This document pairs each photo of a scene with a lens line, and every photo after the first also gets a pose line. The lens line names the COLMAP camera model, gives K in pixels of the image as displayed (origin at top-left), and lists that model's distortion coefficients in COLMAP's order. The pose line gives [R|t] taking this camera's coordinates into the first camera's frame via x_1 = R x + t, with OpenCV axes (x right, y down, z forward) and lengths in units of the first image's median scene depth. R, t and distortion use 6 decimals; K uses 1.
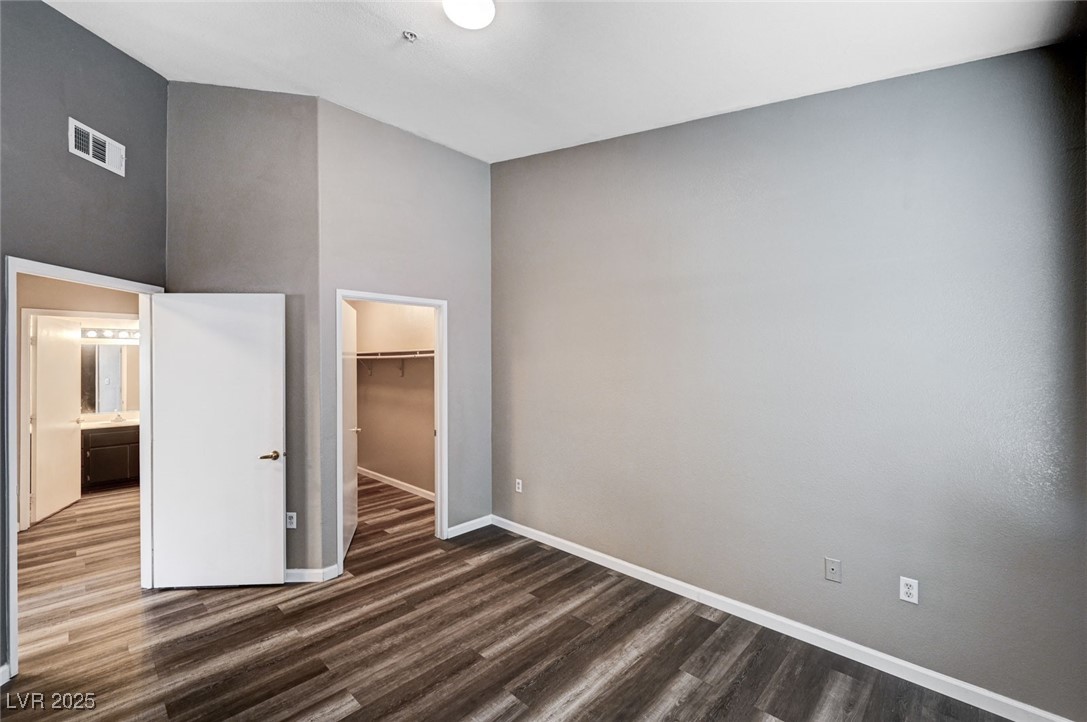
lens RADIAL K [[451.6, 0, 538.5], [0, 451.6, 363.0], [0, 0, 1]] dist [-0.002574, -0.000046]
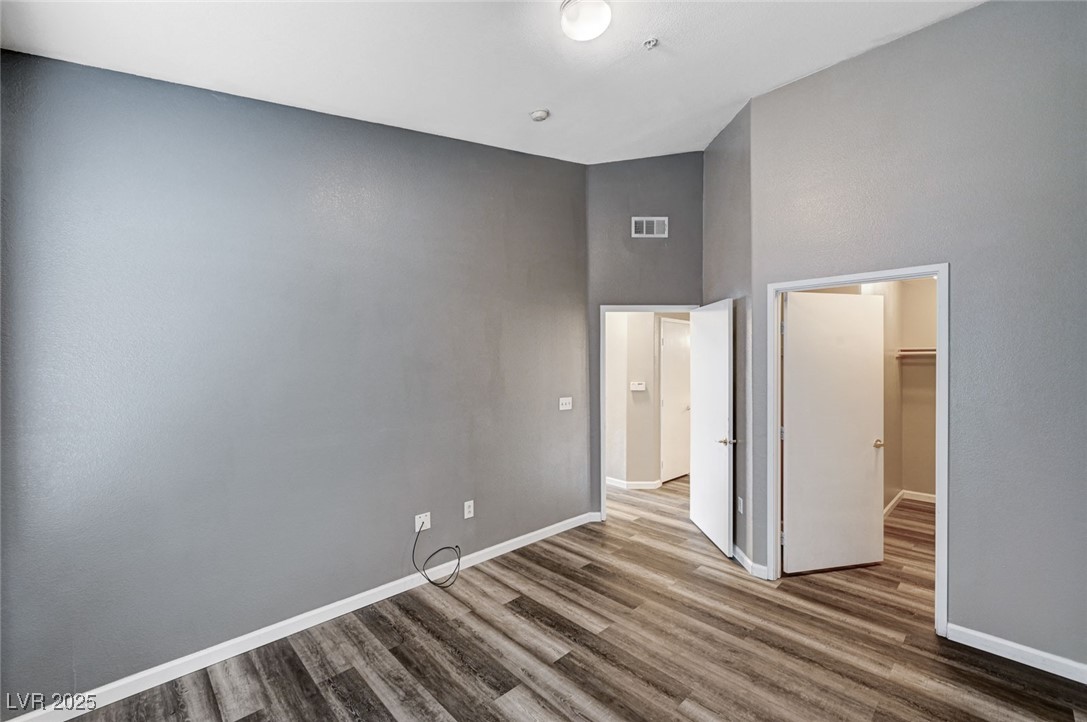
lens RADIAL K [[452.1, 0, 548.1], [0, 452.1, 357.9], [0, 0, 1]] dist [0.001611, 0.000112]
pose [[-0.022256, 0.001896, -0.999751, 0.581523], [0.001988, 0.999996, 0.001852, -0.008472], [0.999750, -0.001946, -0.022259, 0.594133]]
